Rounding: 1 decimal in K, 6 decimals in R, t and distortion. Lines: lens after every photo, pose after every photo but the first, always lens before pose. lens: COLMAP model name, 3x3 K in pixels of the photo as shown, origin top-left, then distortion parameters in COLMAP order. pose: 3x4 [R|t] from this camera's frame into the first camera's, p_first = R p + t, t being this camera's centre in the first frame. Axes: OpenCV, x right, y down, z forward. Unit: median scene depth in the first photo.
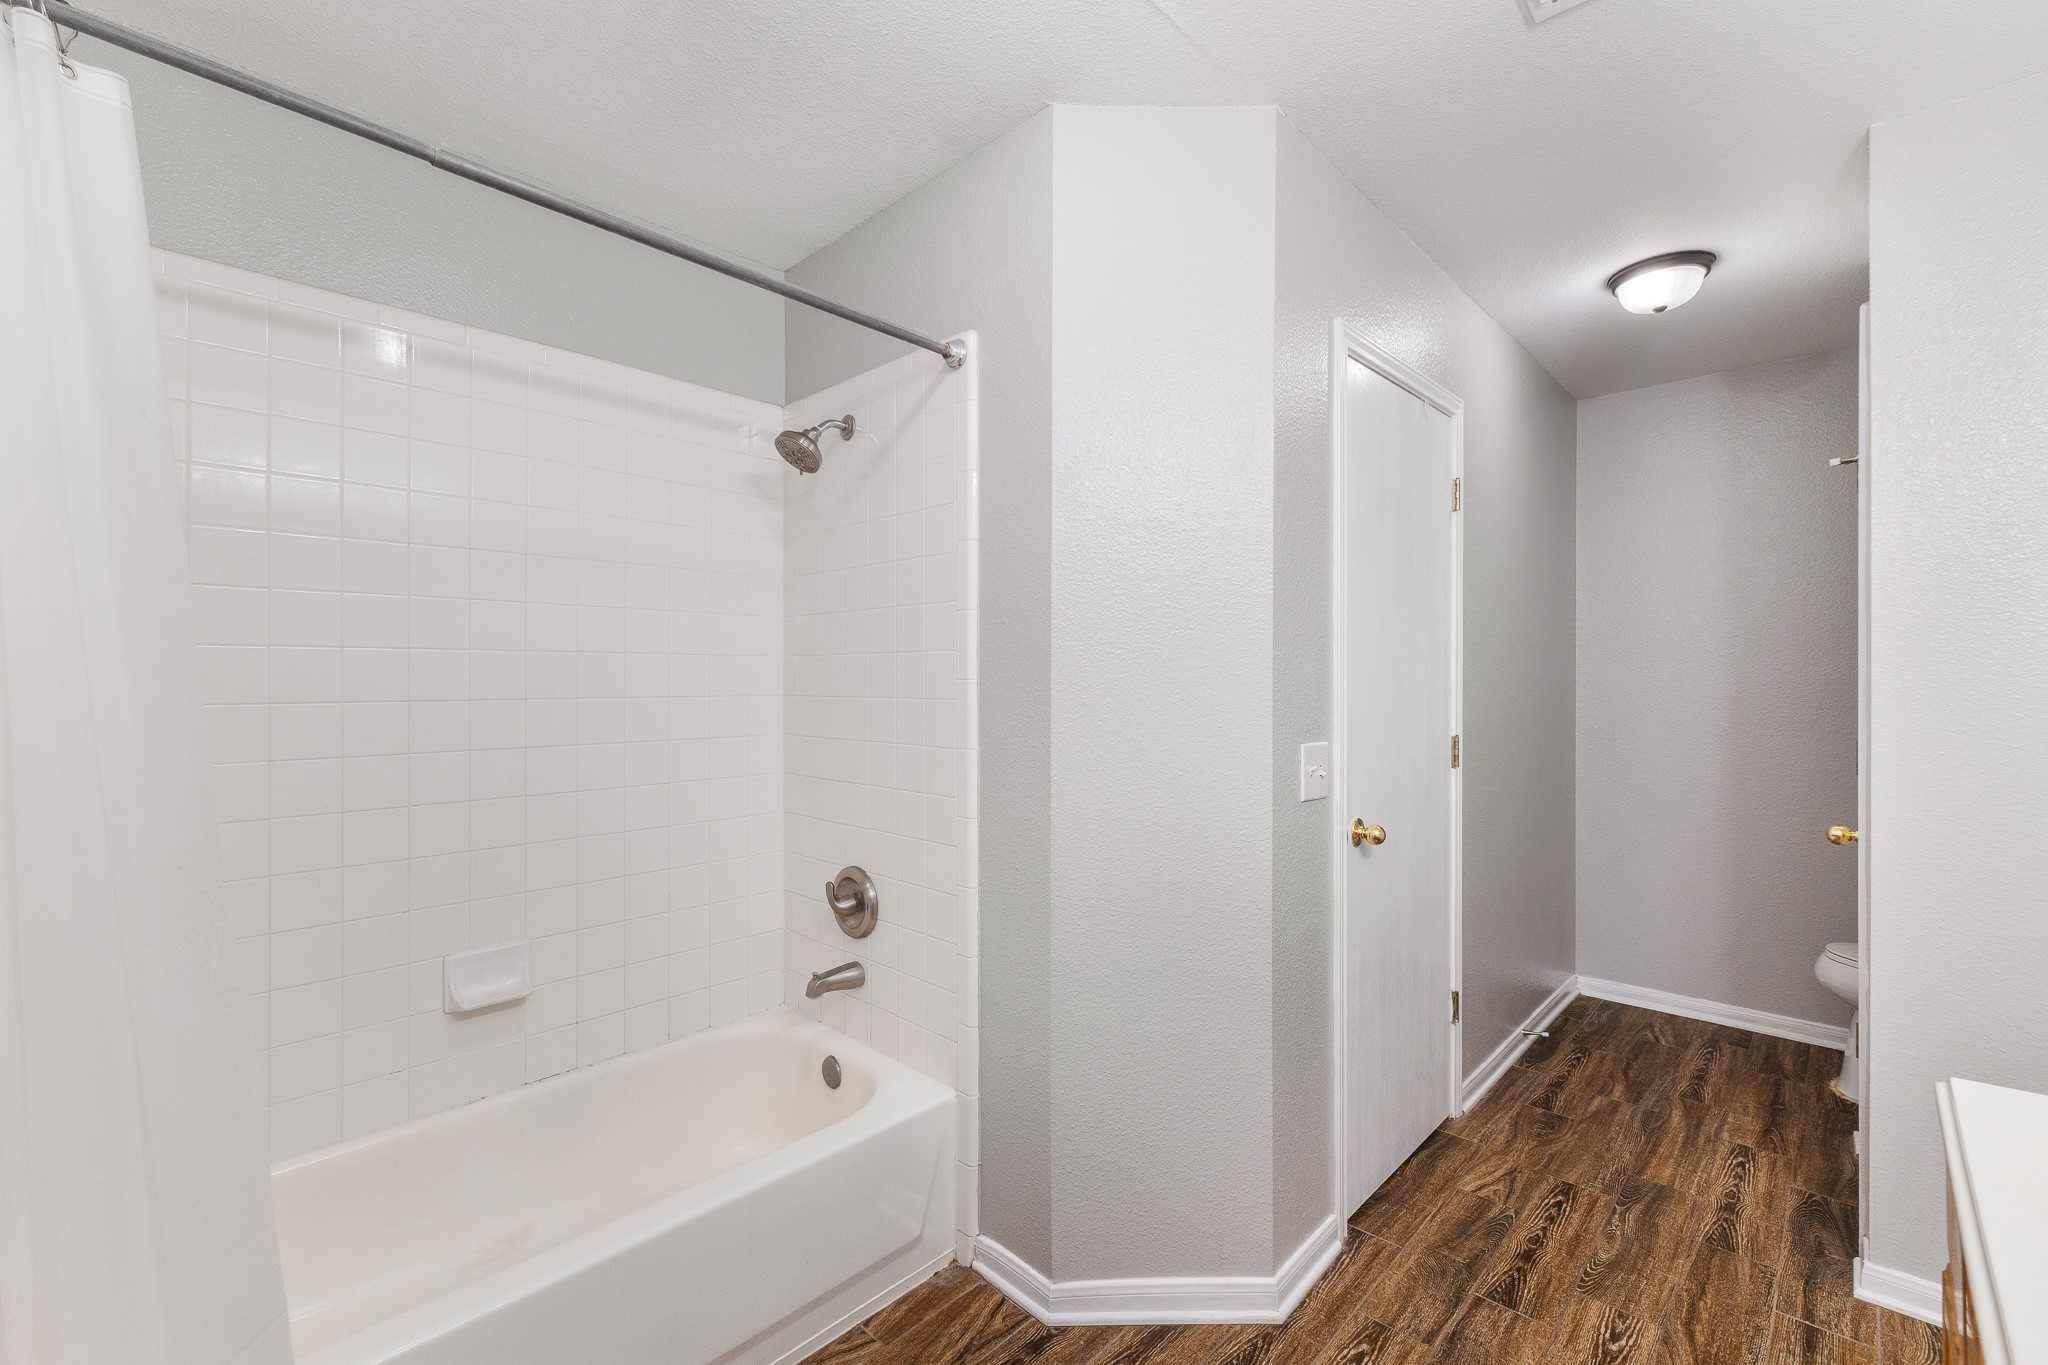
lens RADIAL K [[884.1, 0, 1025.5], [0, 884.1, 684.7], [0, 0, 1]] dist [0.012600, -0.001026]
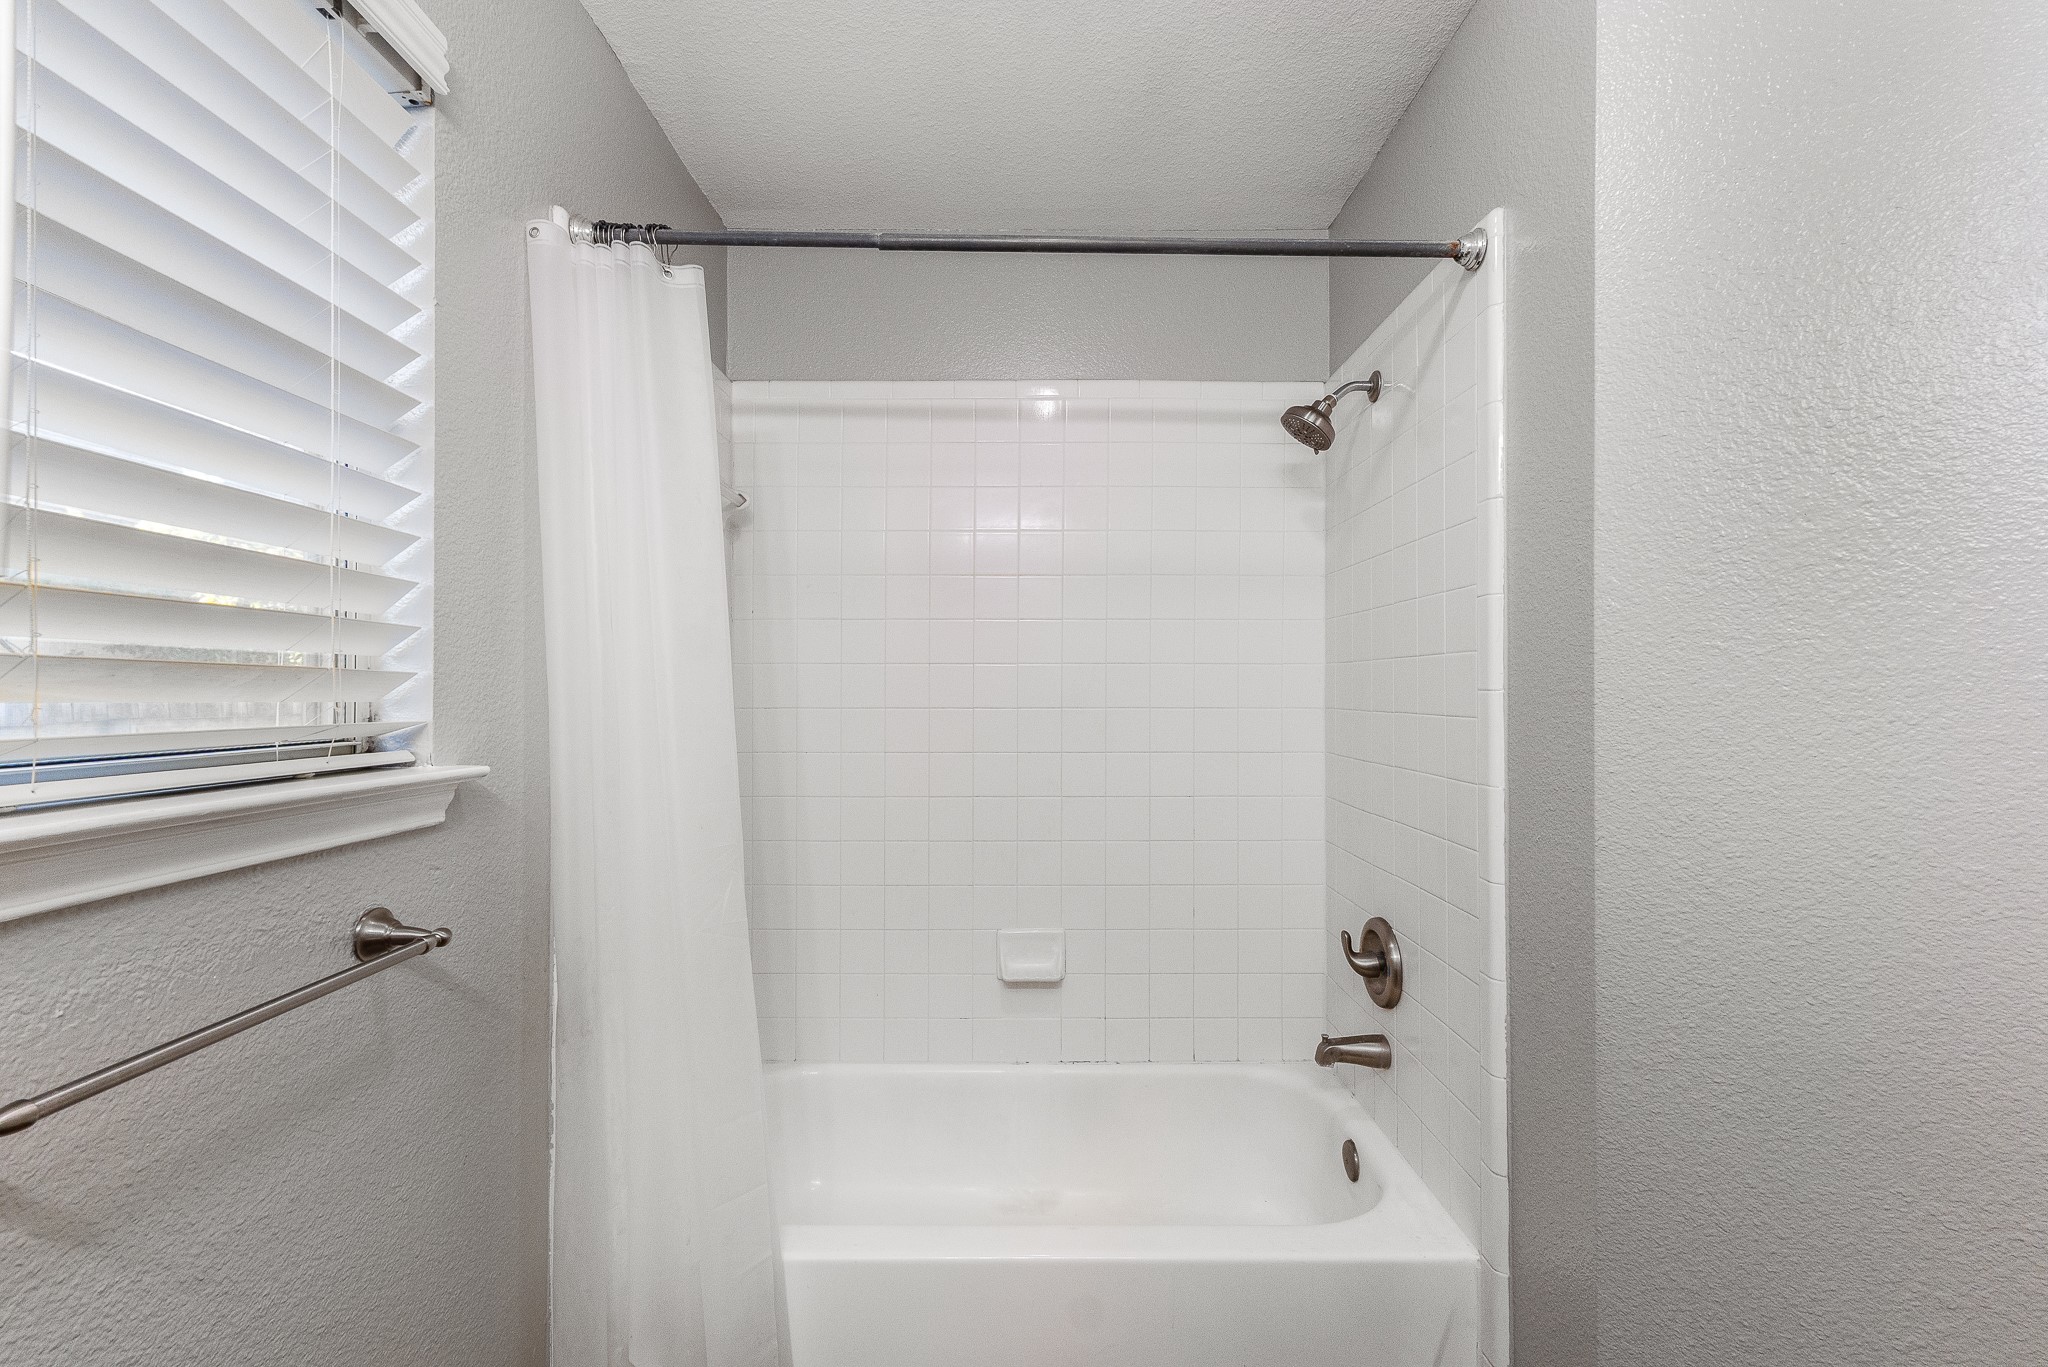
lens RADIAL K [[884.1, 0, 1026.1], [0, 884.1, 685.1], [0, 0, 1]] dist [0.012600, -0.001026]
pose [[0.692556, -0.003159, -0.721357, 0.180864], [-0.004497, 0.999952, -0.008696, -0.002042], [0.721350, 0.009267, 0.692509, 0.202463]]
